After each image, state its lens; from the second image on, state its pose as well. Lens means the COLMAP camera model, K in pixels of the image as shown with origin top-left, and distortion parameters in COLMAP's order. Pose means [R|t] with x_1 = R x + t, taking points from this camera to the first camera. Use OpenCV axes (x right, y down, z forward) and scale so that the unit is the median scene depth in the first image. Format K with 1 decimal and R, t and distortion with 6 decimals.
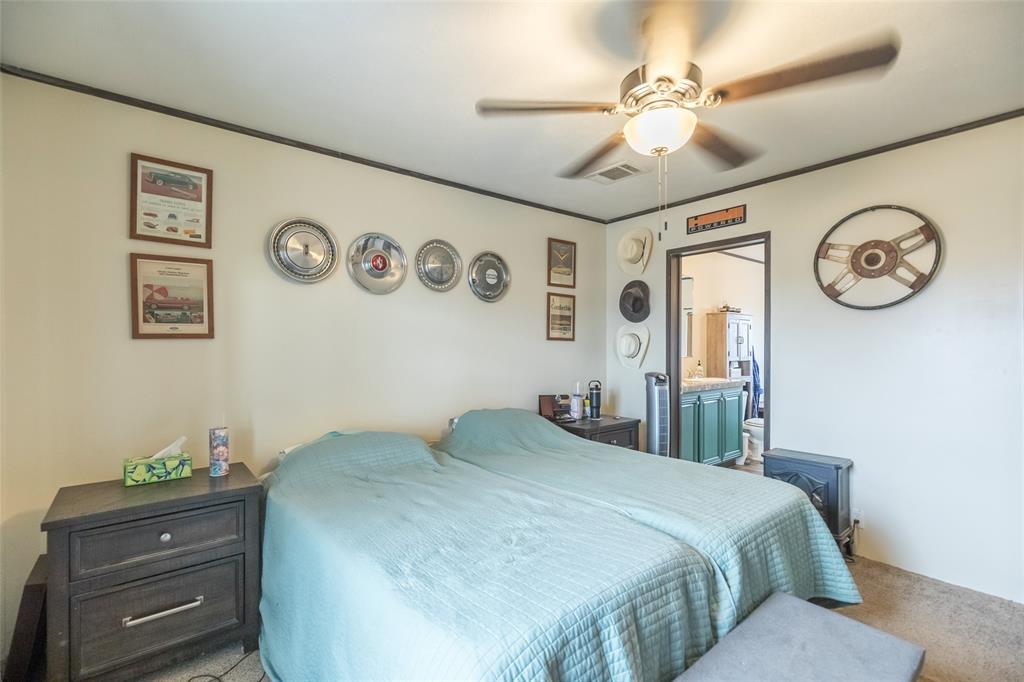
lens RADIAL K [[461.9, 0, 512.0], [0, 461.9, 341.0], [0, 0, 1]] dist [0.005755, -0.000200]
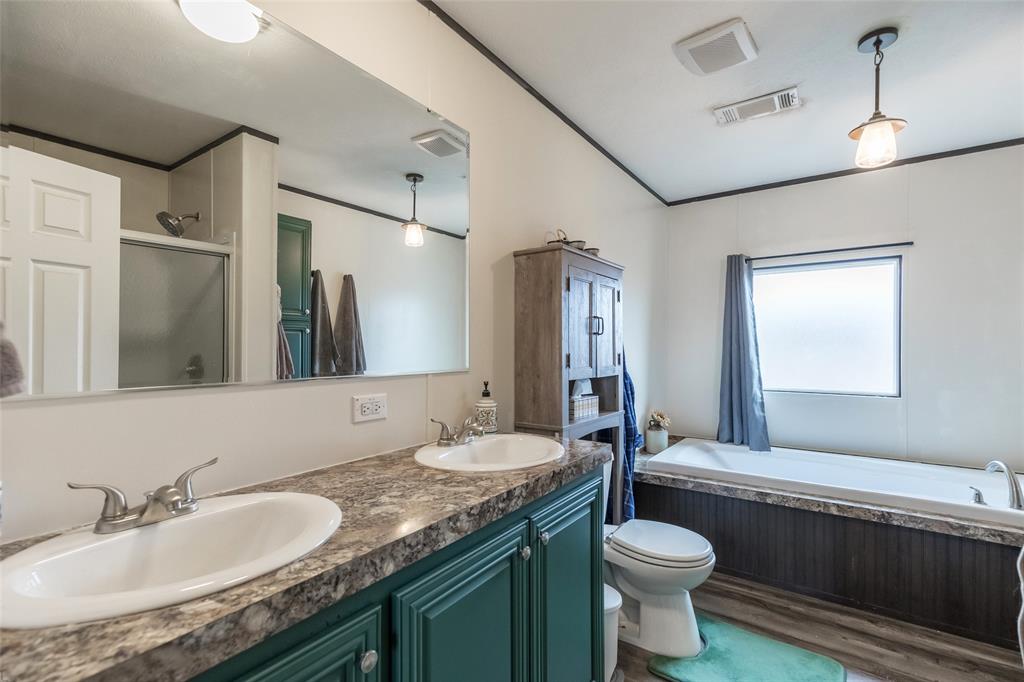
lens RADIAL K [[461.9, 0, 512.0], [0, 461.9, 341.0], [0, 0, 1]] dist [0.005755, -0.000200]
pose [[0.963488, 0.003990, 0.267721, 0.315015], [-0.003501, 0.999991, -0.002305, 0.012324], [-0.267728, 0.001283, 0.963494, 0.632639]]
